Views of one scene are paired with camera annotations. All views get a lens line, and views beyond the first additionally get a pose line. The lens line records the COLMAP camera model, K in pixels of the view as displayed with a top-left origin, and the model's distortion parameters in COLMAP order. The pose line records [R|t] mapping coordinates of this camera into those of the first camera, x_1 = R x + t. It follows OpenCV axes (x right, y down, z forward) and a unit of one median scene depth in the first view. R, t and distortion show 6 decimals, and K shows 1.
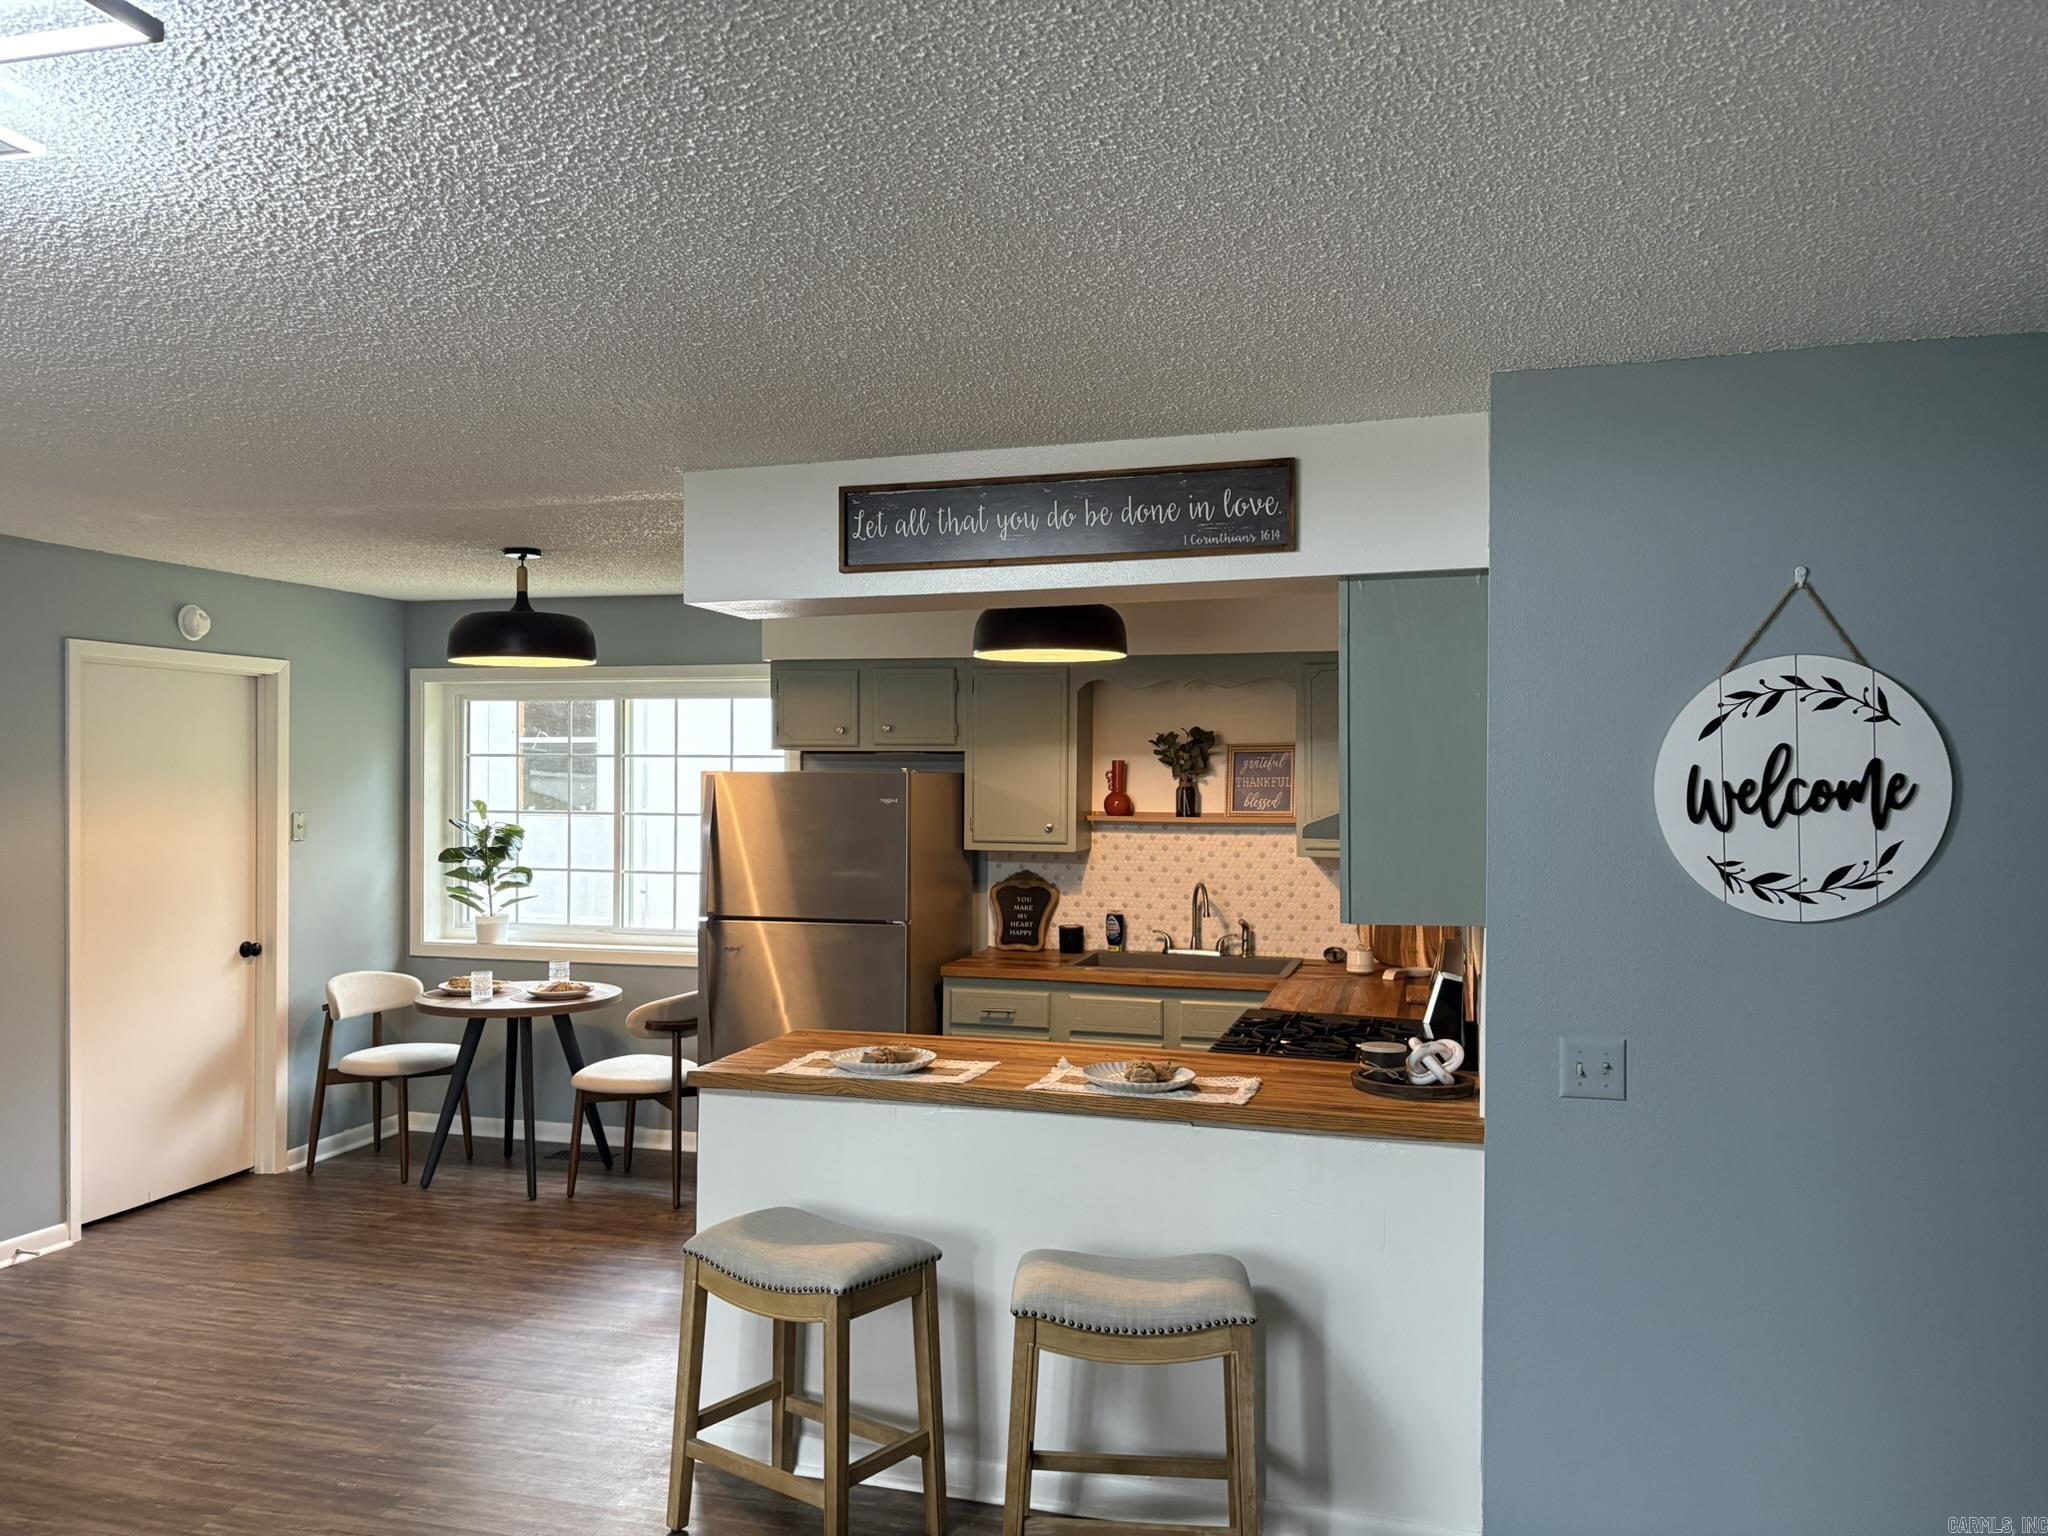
lens RADIAL K [[1538.0, 0, 1024.3], [0, 1538.0, 783.5], [0, 0, 1]] dist [0.048819, -0.053936]
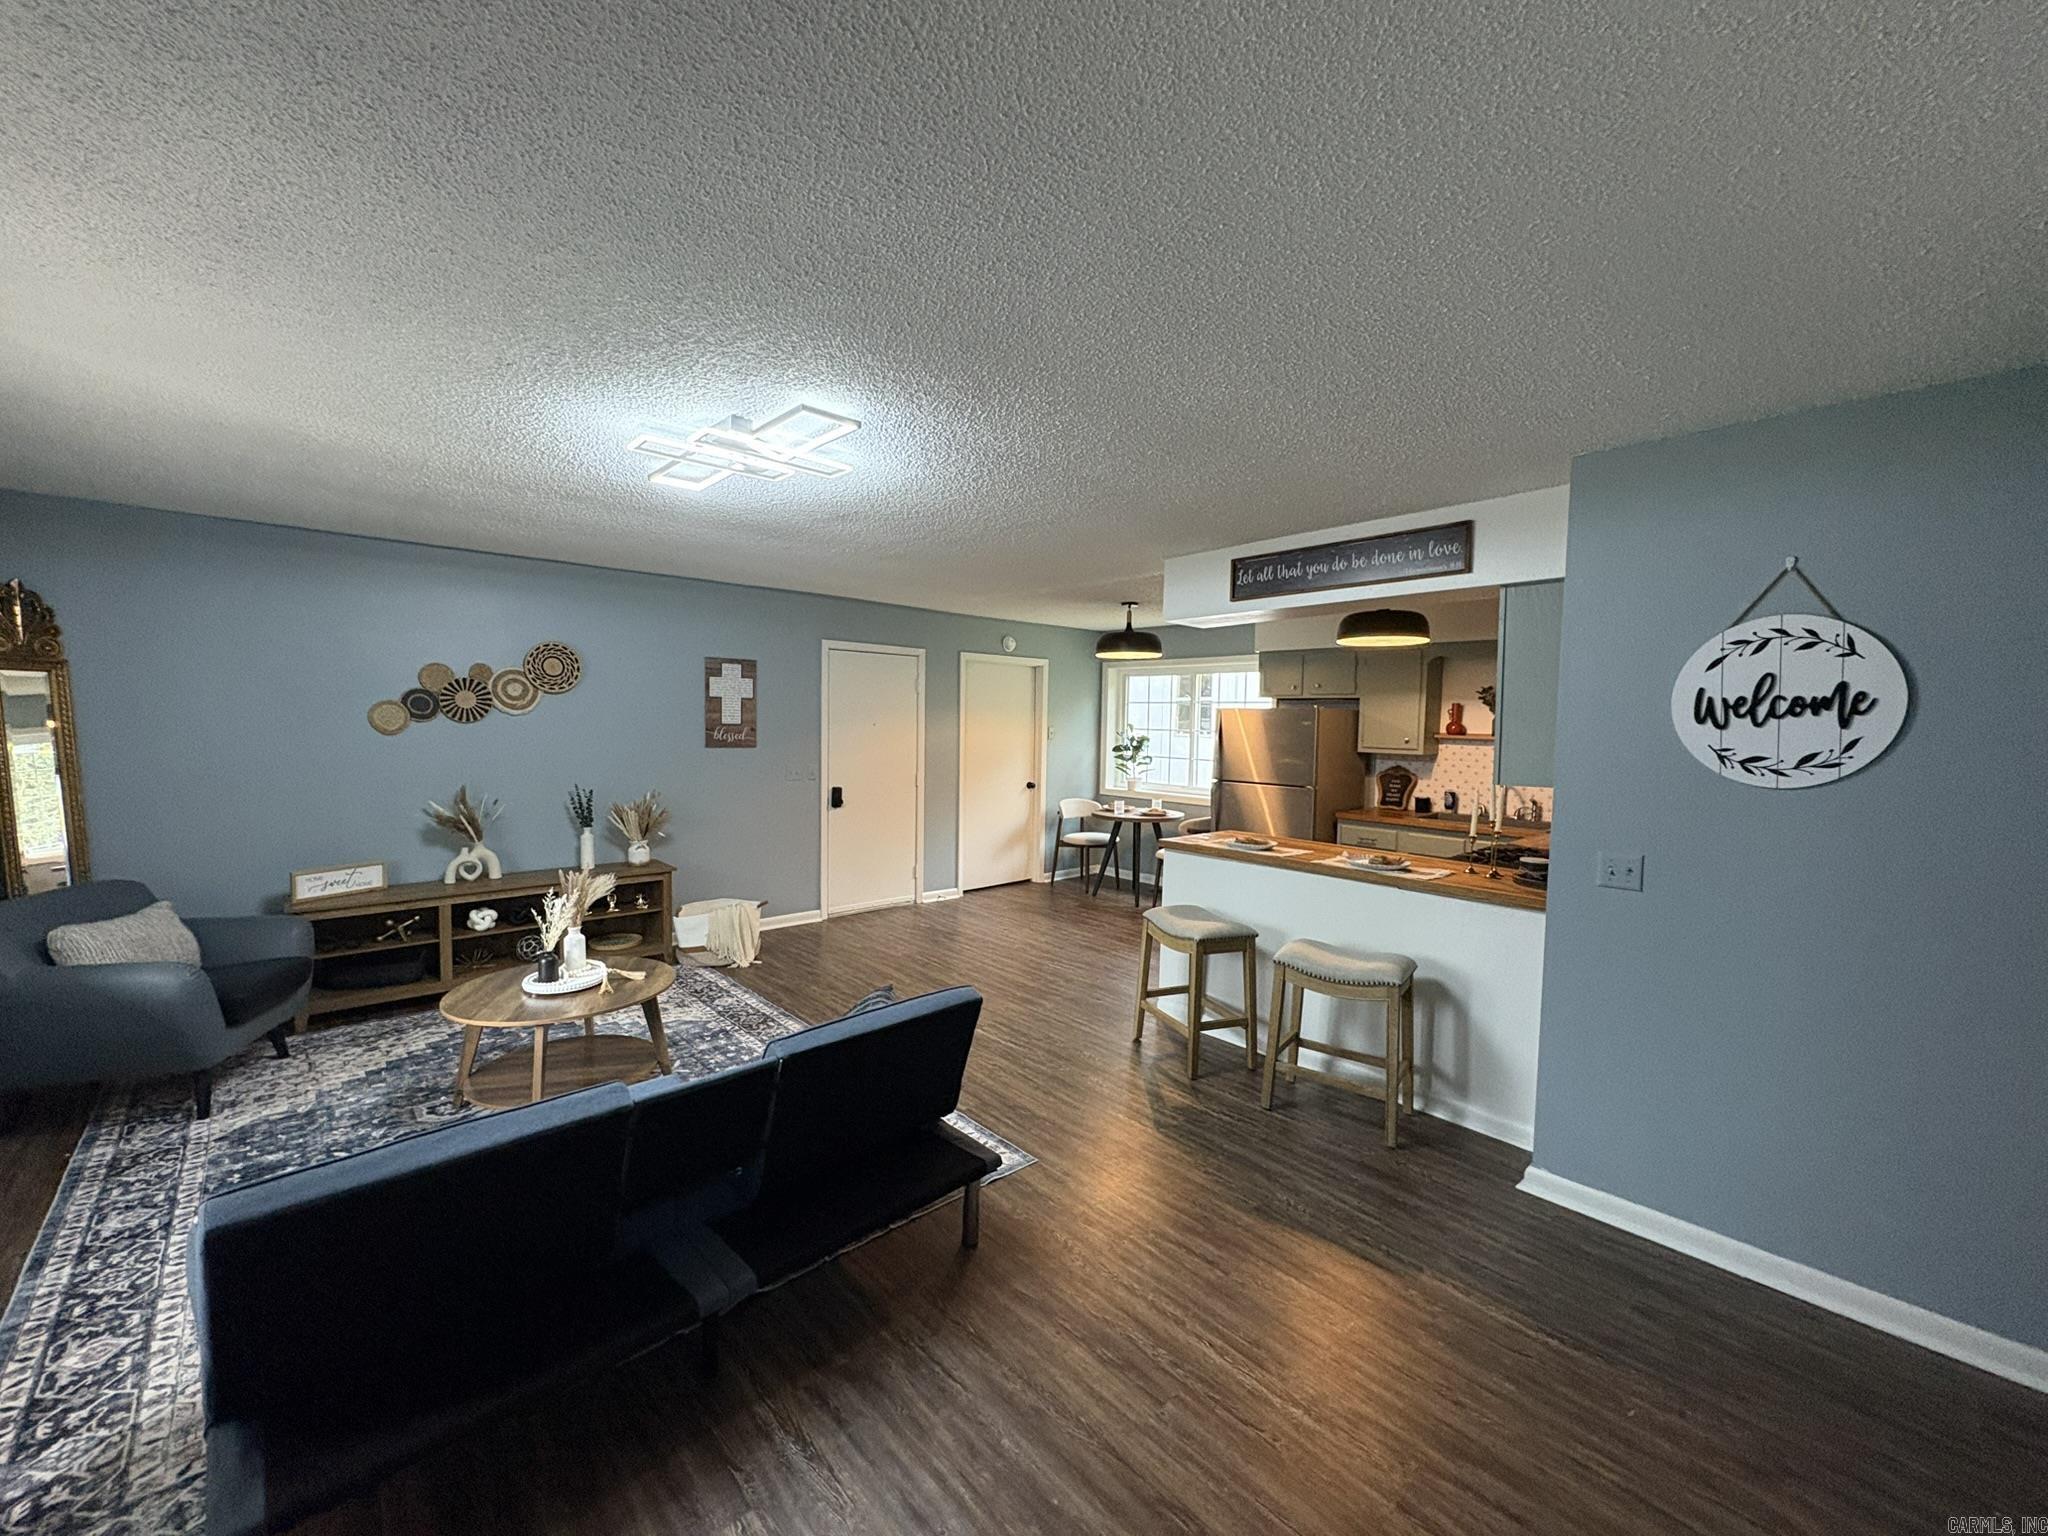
lens RADIAL K [[814.9, 0, 1023.8], [0, 814.9, 765.3], [0, 0, 1]] dist [-0.002317, 0.000682]
pose [[0.850939, 0.040960, -0.523666, 0.188591], [-0.017724, 0.998626, 0.049310, 0.026162], [0.524966, -0.032679, 0.850496, -0.056292]]
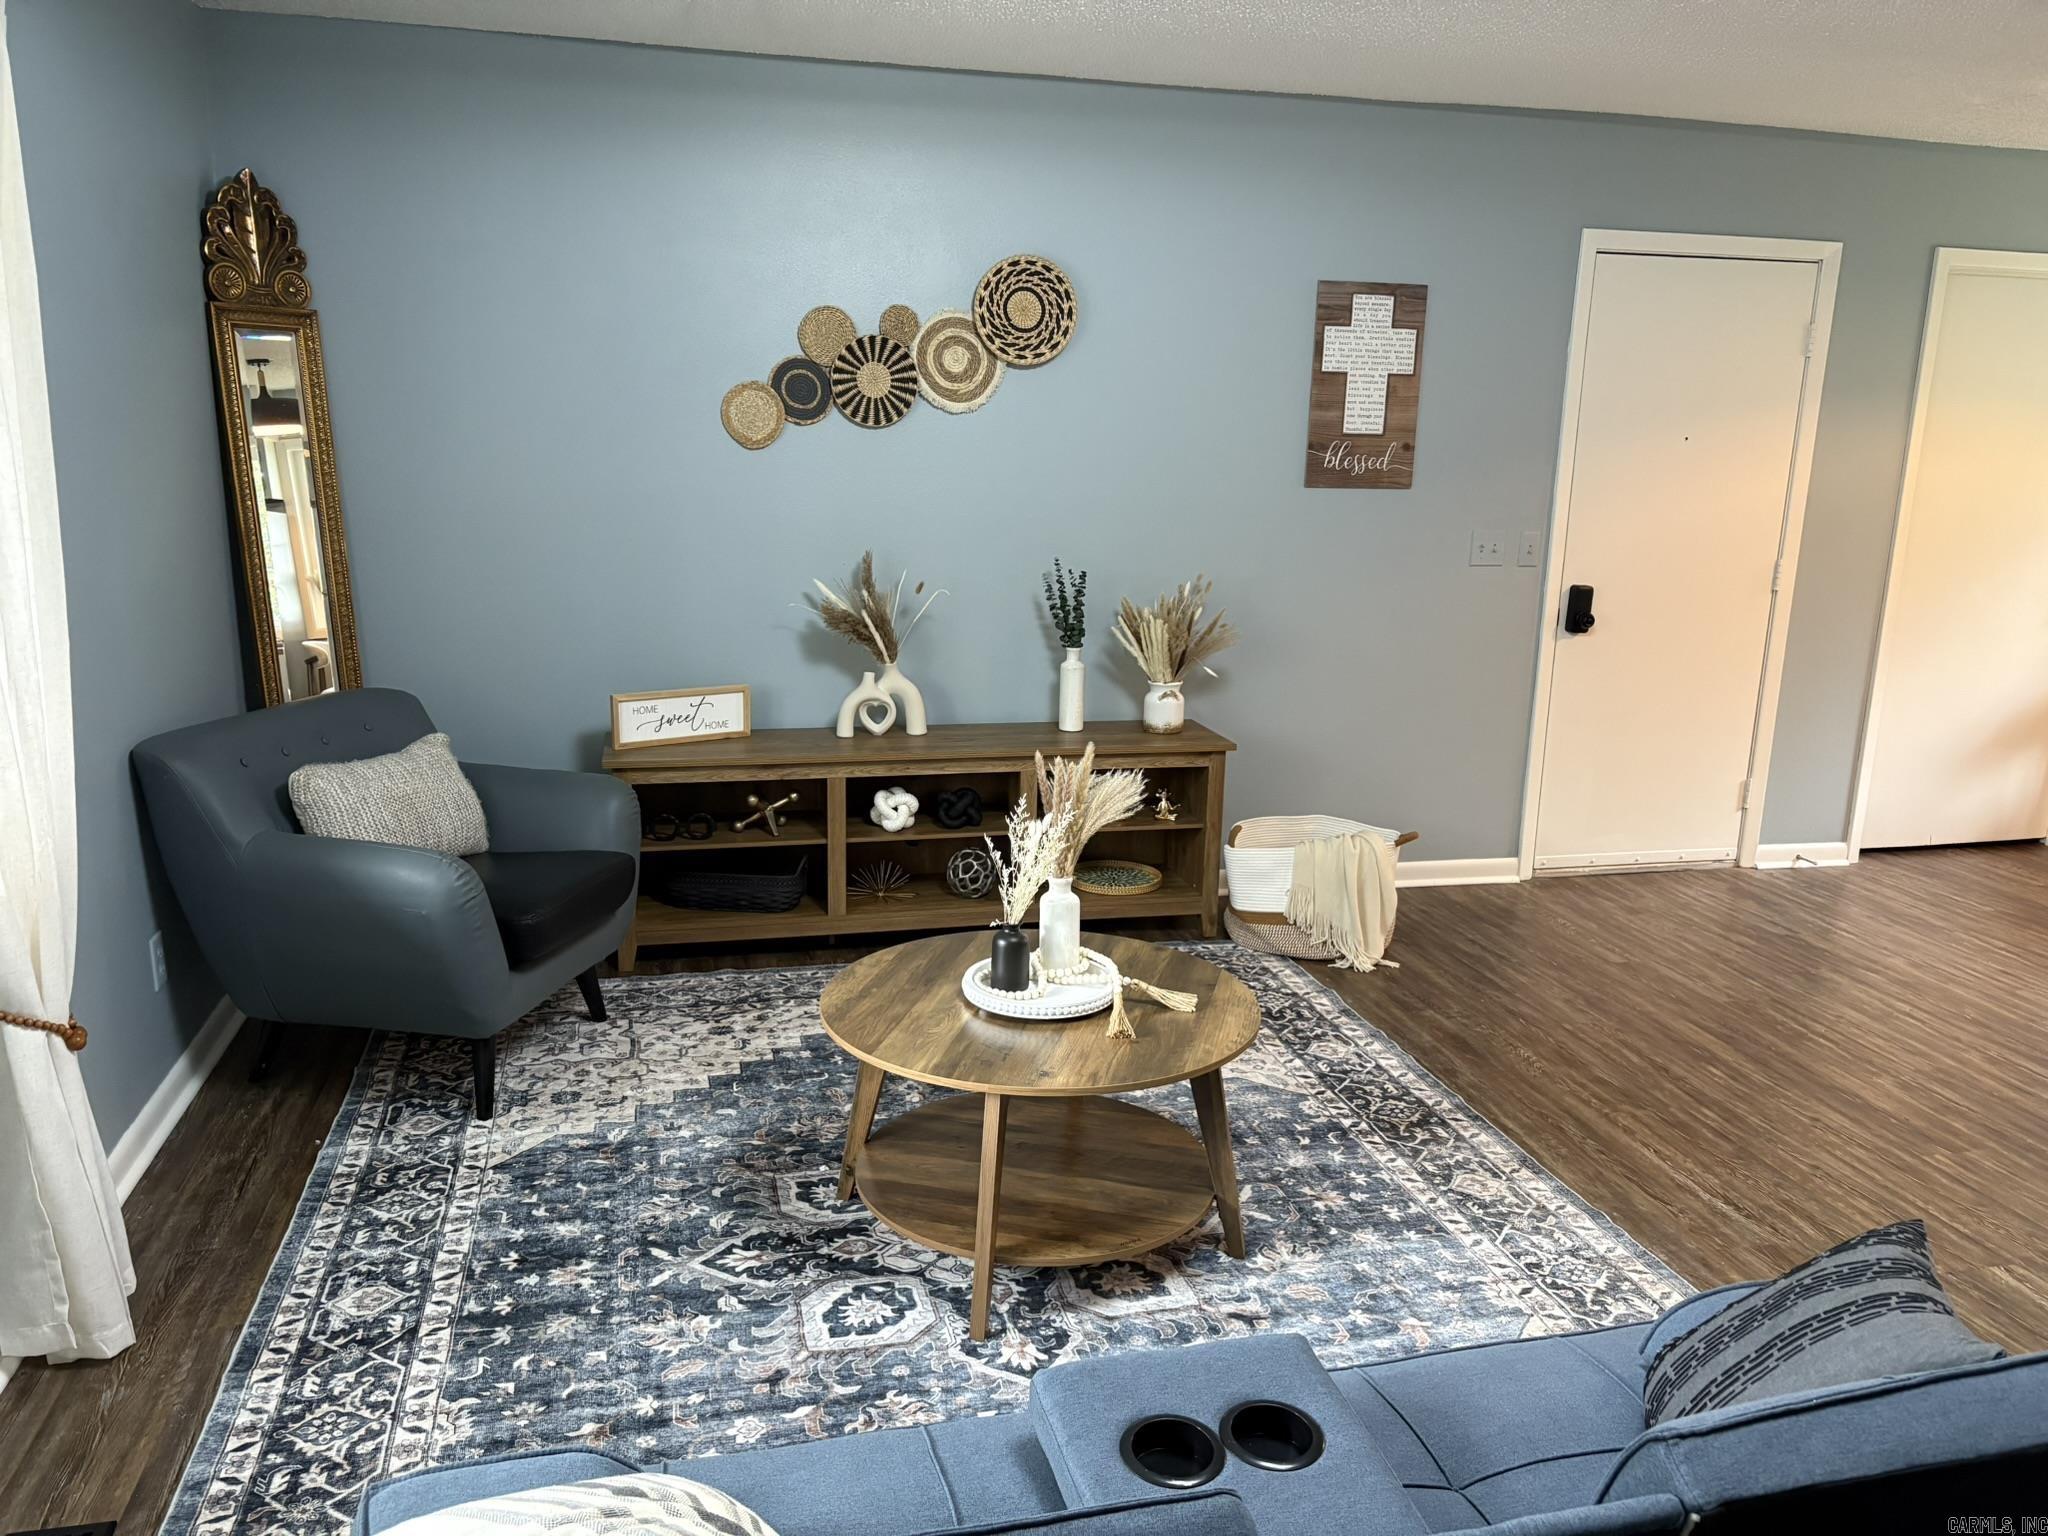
lens RADIAL K [[1542.2, 0, 1019.8], [0, 1542.2, 788.1], [0, 0, 1]] dist [0.038539, -0.038505]
pose [[0.486694, 0.208138, -0.848415, -0.019327], [-0.024558, 0.974077, 0.224879, 0.036471], [0.873227, -0.088612, 0.479189, 0.037490]]
